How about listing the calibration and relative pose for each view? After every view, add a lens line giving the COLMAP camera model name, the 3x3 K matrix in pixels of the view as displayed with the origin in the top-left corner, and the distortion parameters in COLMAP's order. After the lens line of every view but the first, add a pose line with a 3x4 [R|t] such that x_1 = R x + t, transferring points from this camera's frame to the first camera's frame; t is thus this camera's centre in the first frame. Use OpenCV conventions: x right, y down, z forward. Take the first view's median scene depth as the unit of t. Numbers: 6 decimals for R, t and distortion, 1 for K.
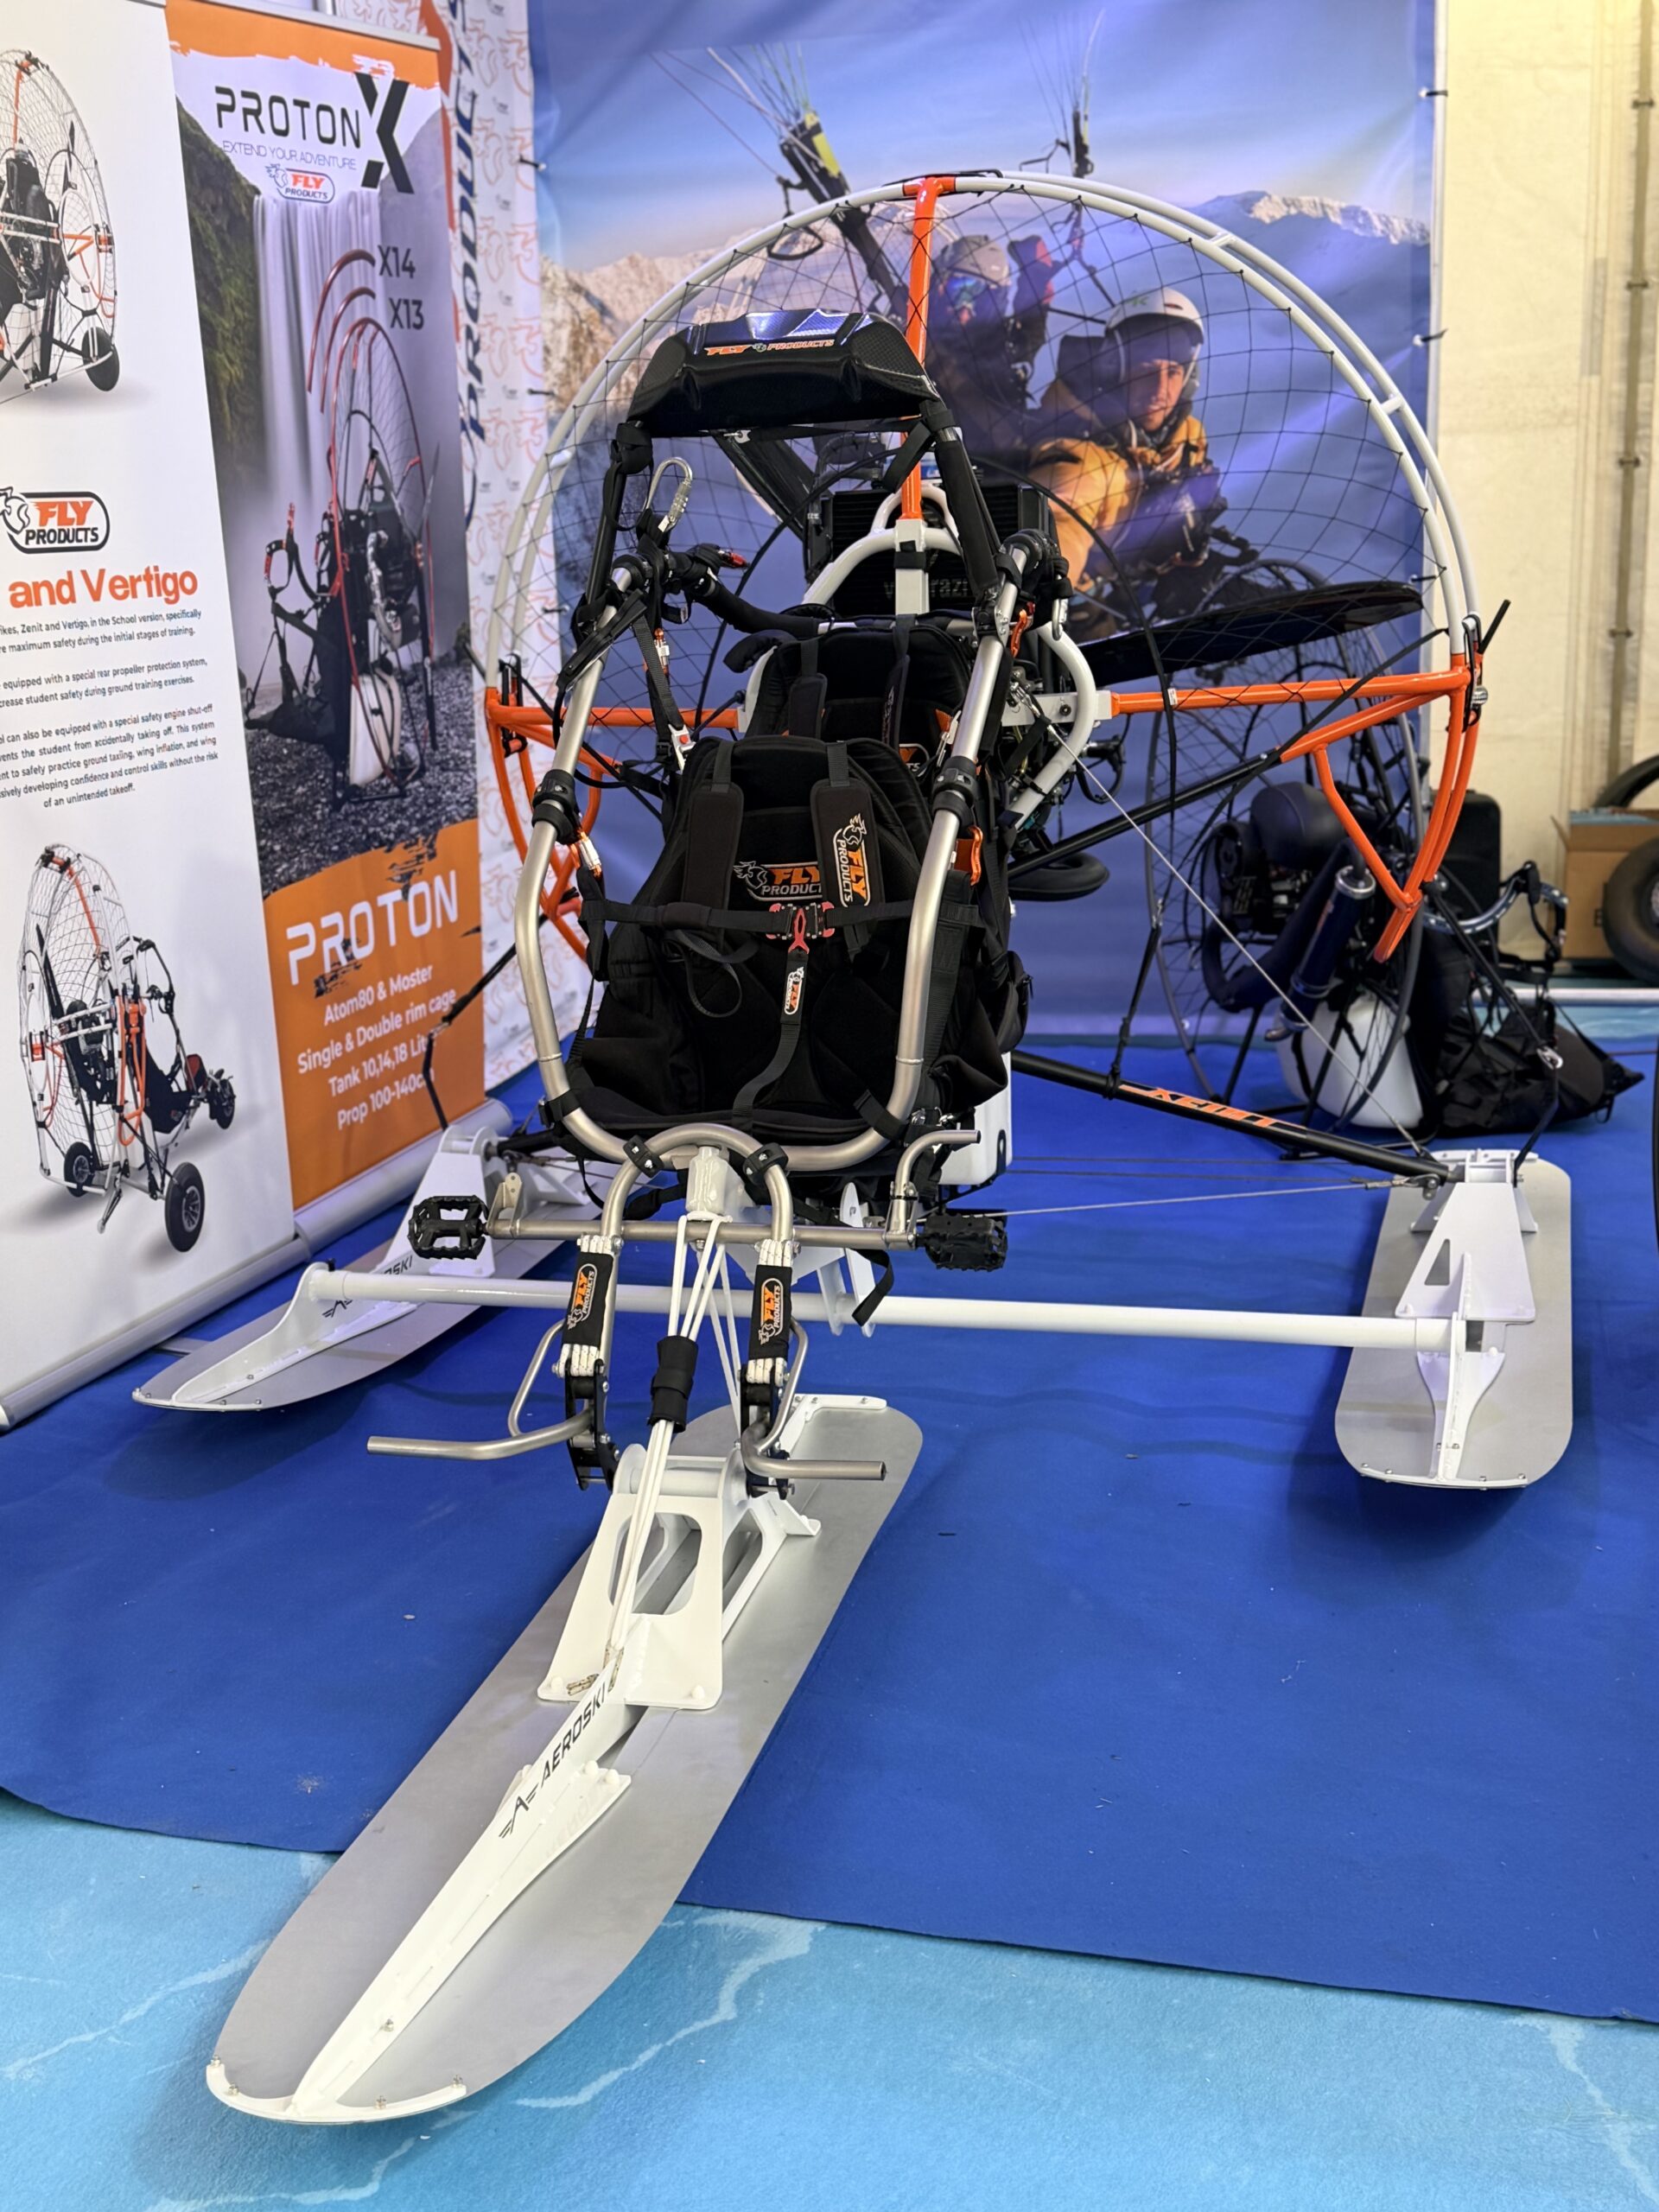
lens RADIAL K [[2637.4, 0, 825.3], [0, 2637.4, 1092.9], [0, 0, 1]] dist [0.212022, -0.478313]
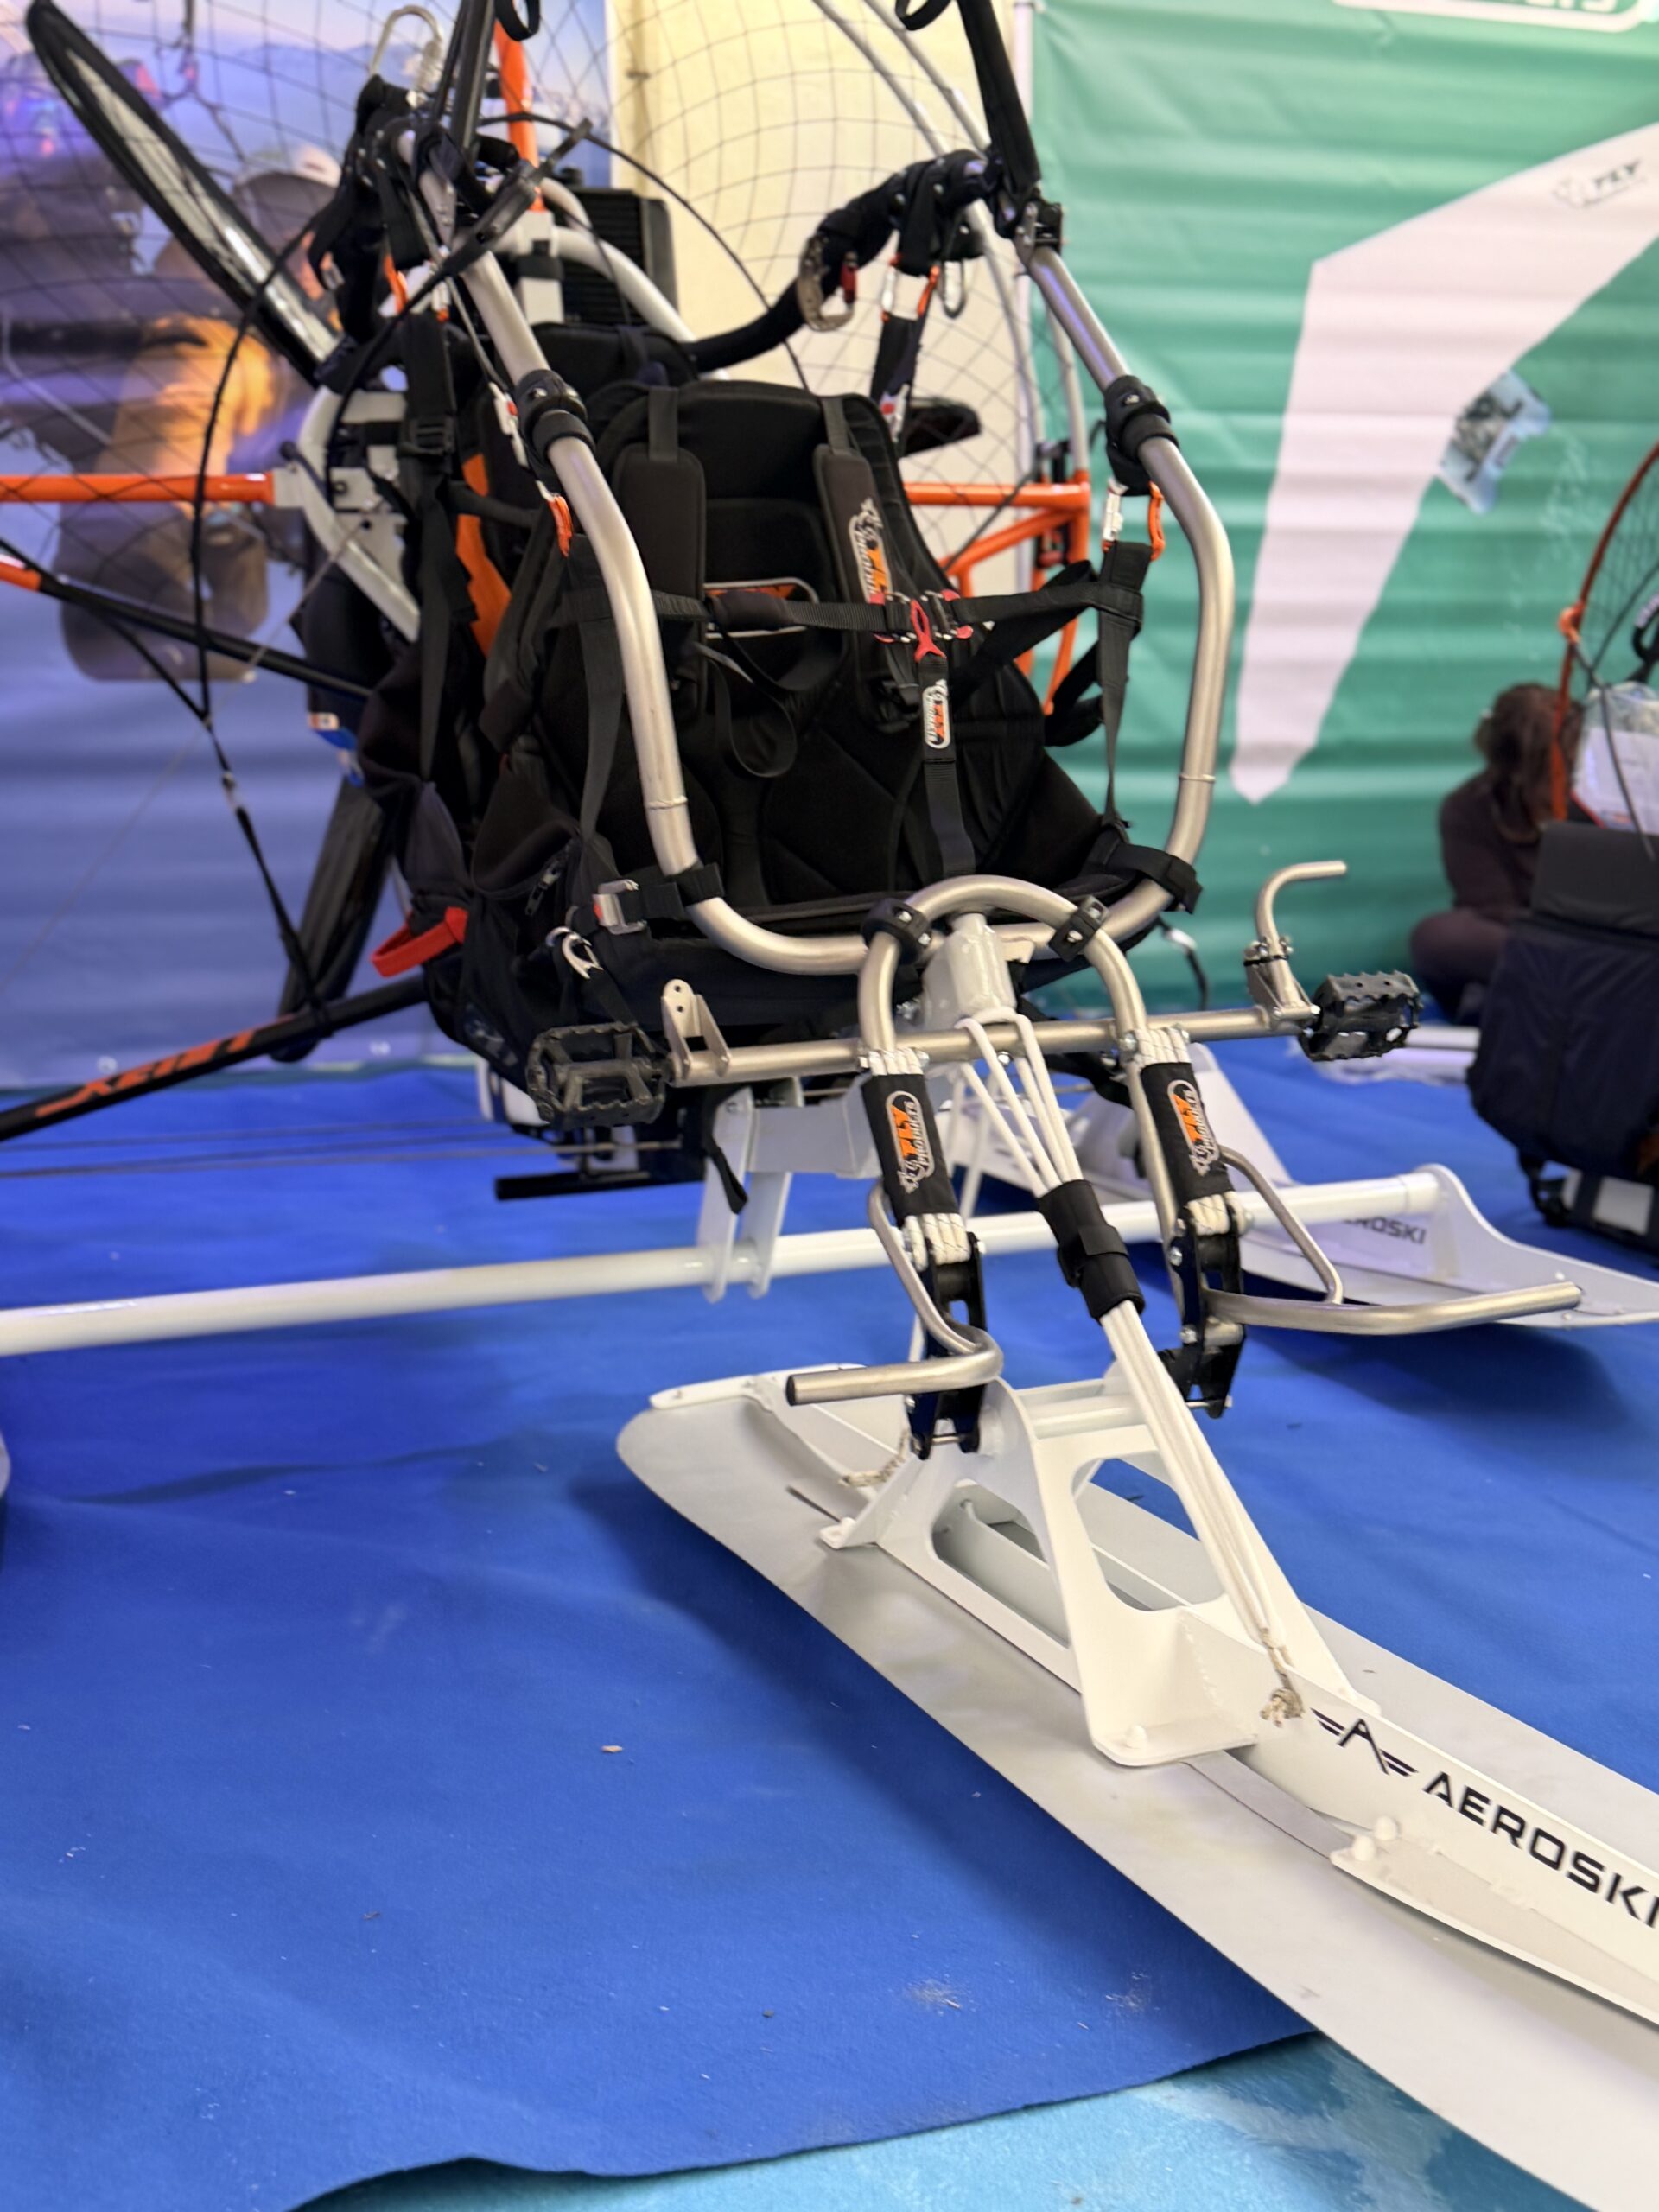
lens RADIAL K [[2637.4, 0, 825.3], [0, 2637.4, 1092.9], [0, 0, 1]] dist [0.212022, -0.478313]
pose [[0.798096, -0.064595, 0.599058, -0.427592], [0.122003, 0.990966, -0.055686, 0.087662], [-0.590049, 0.117530, 0.798767, 0.464420]]
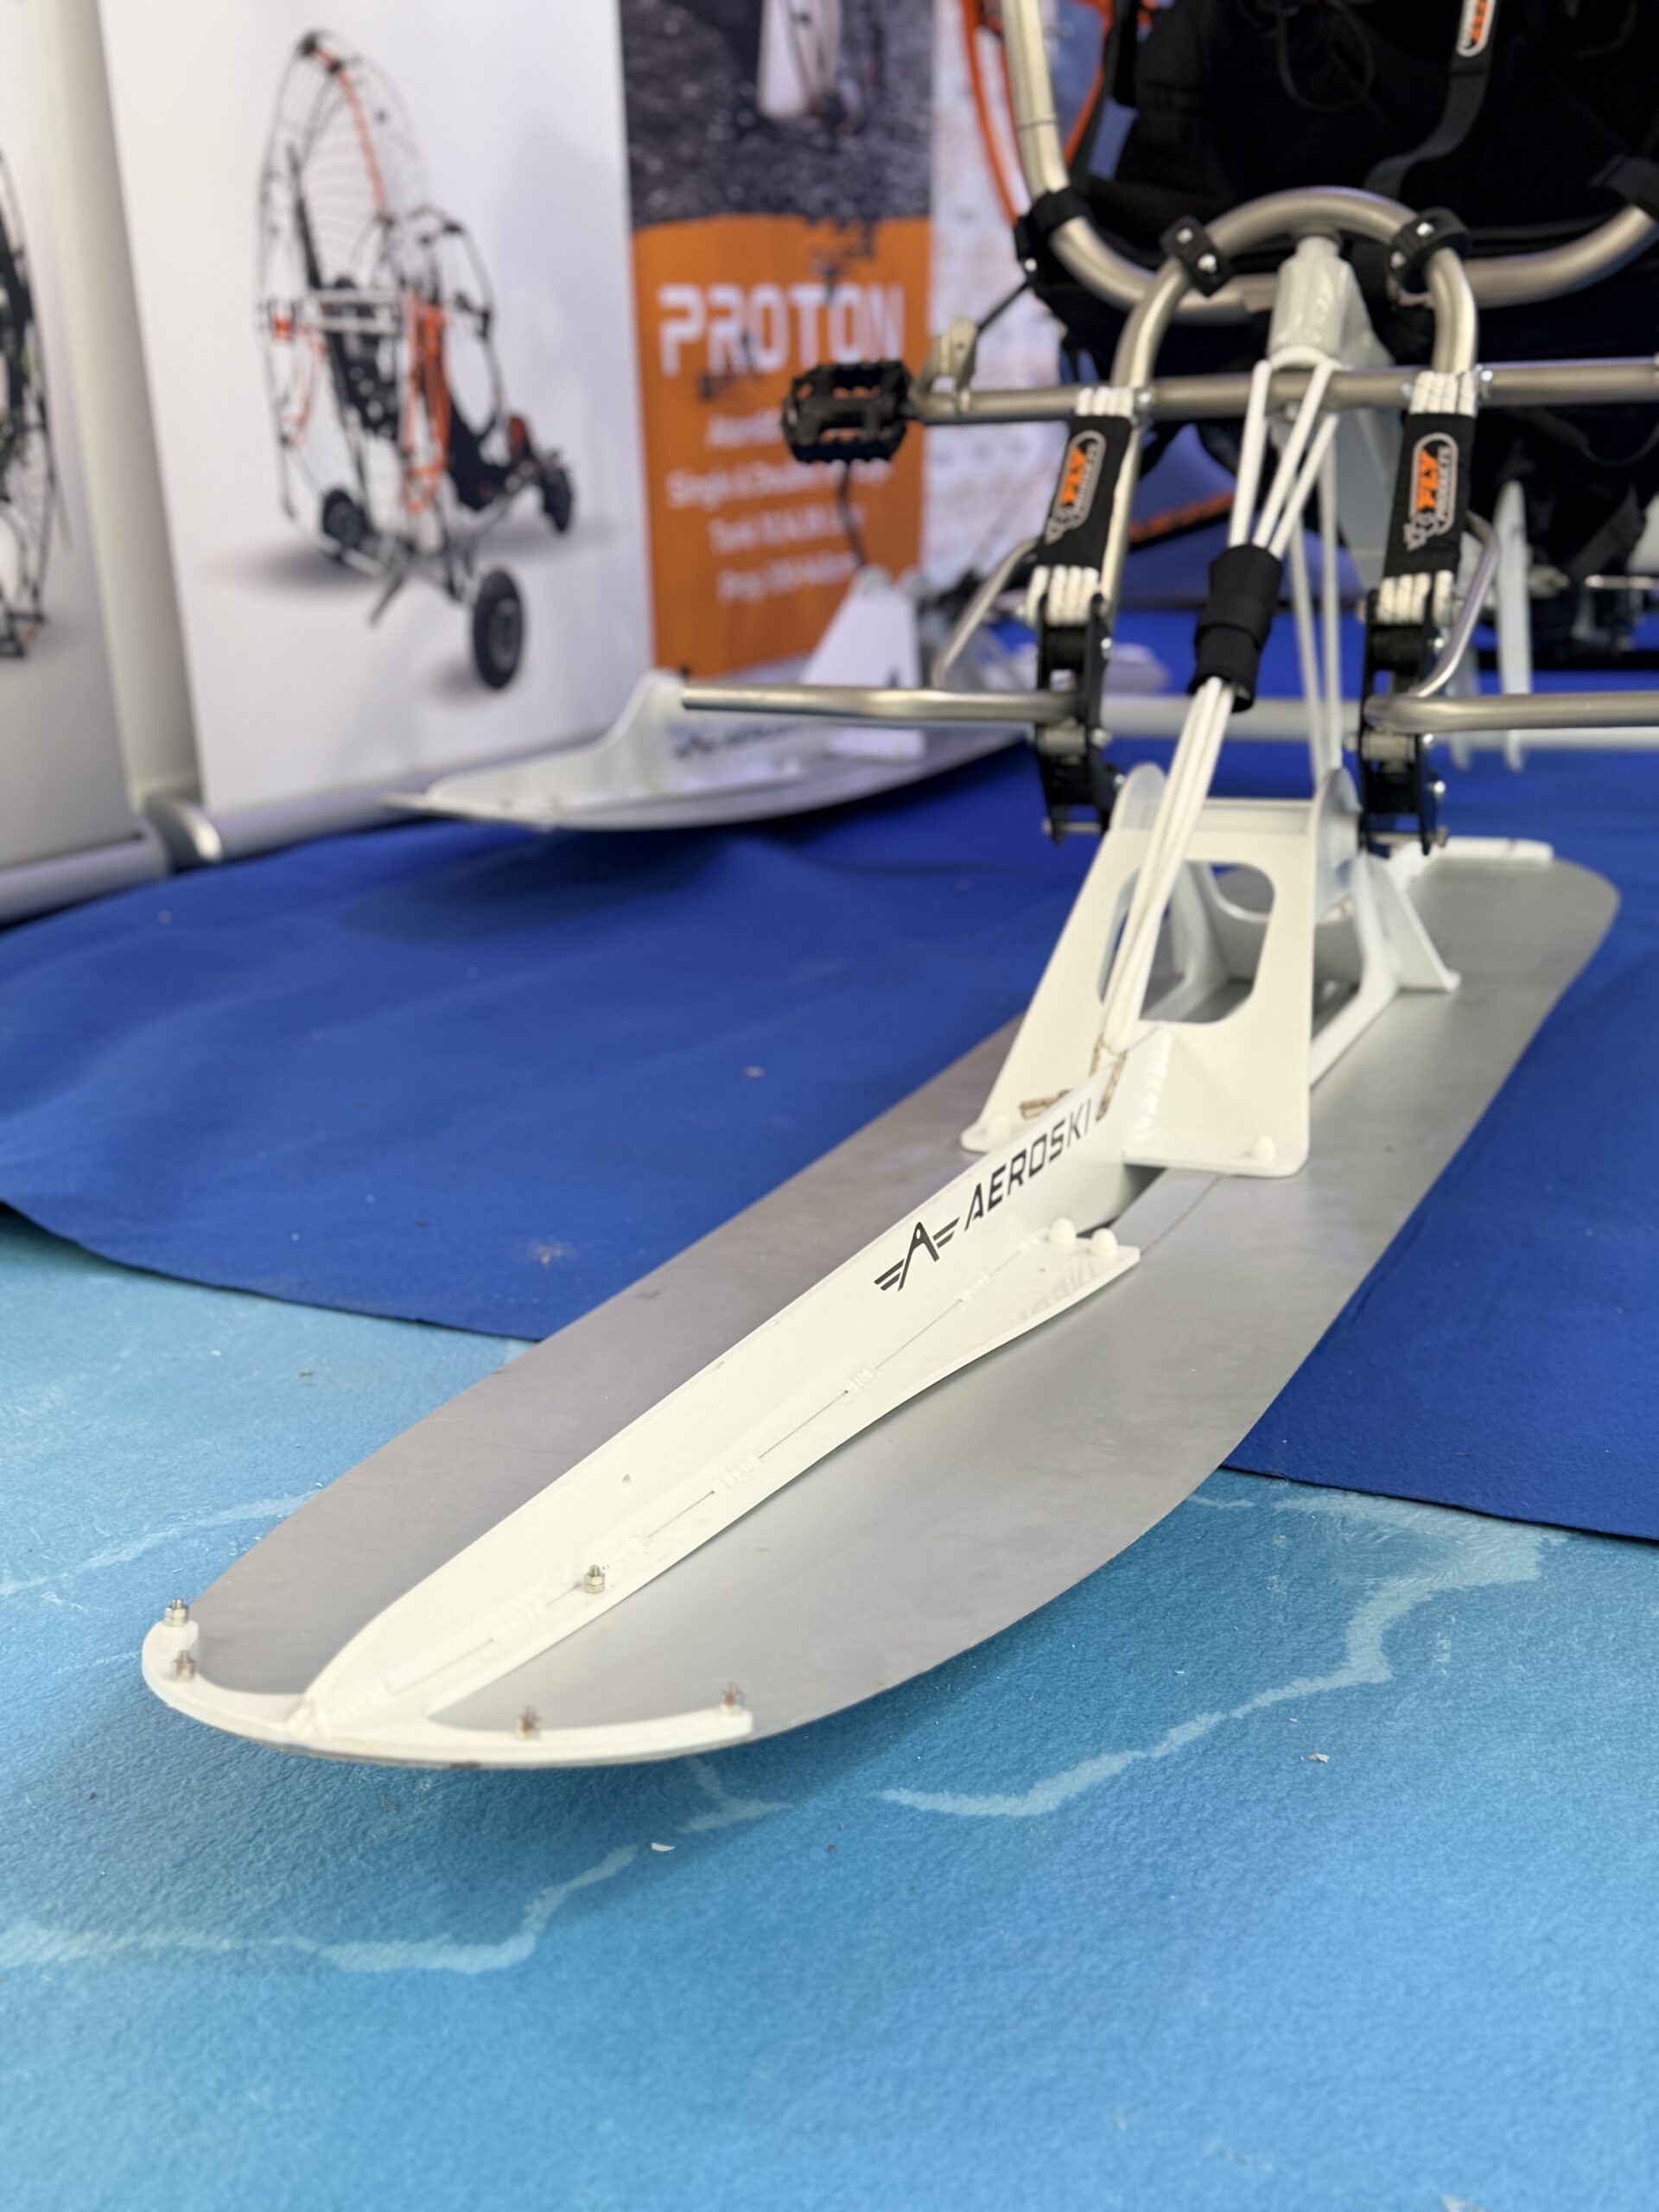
lens RADIAL K [[2637.4, 0, 825.3], [0, 2637.4, 1092.9], [0, 0, 1]] dist [0.212022, -0.478313]
pose [[0.985226, 0.056639, -0.161623, -0.040968], [-0.050180, 0.997781, 0.043772, 0.163346], [0.163744, -0.035015, 0.985881, 0.389655]]
